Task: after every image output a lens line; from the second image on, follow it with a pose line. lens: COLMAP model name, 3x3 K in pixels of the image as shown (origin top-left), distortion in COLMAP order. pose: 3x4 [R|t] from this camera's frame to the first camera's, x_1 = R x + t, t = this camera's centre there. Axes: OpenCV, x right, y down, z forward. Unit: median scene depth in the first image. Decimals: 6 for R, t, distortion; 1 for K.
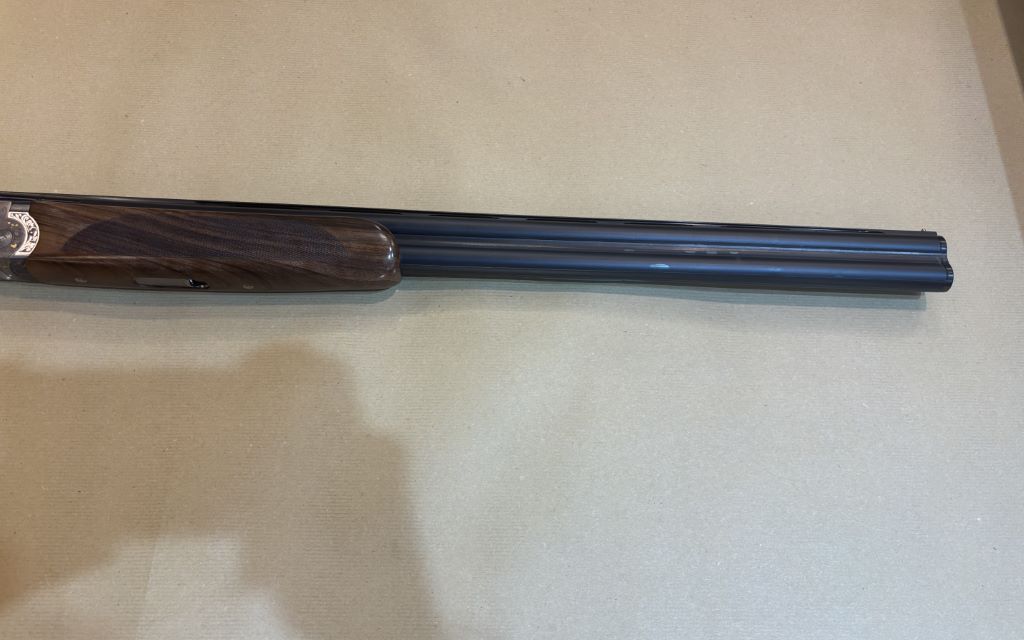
lens RADIAL K [[873.7, 0, 512.0], [0, 873.7, 320.0], [0, 0, 1]] dist [0.068012, -0.110004]
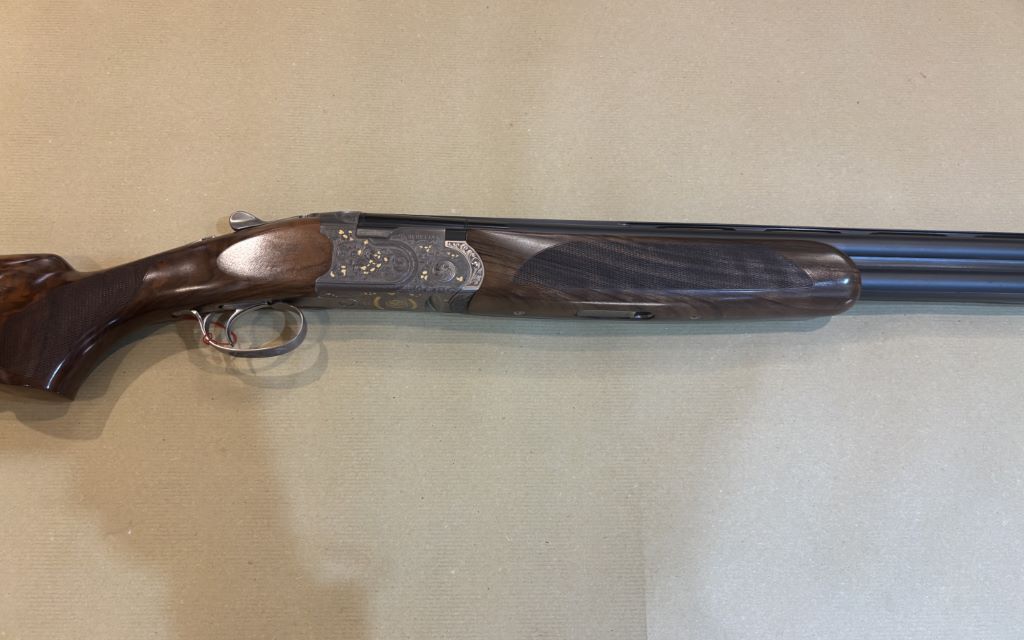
lens RADIAL K [[873.7, 0, 512.0], [0, 873.7, 320.0], [0, 0, 1]] dist [0.068012, -0.110004]
pose [[0.999960, -0.008337, 0.003203, -0.486811], [0.008115, 0.997923, 0.063903, -0.094165], [-0.003729, -0.063875, 0.997951, 0.075004]]
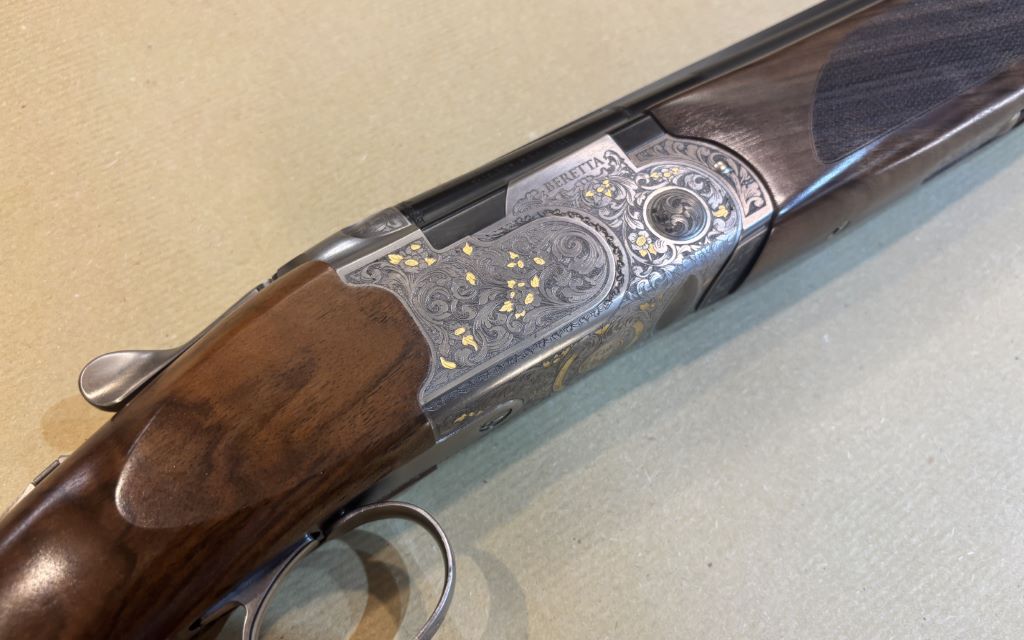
lens RADIAL K [[873.7, 0, 512.0], [0, 873.7, 320.0], [0, 0, 1]] dist [0.068012, -0.110004]
pose [[0.825311, -0.500562, 0.261342, -0.710220], [0.502197, 0.862261, 0.065609, -0.107119], [-0.258186, 0.077097, 0.963014, 0.626261]]
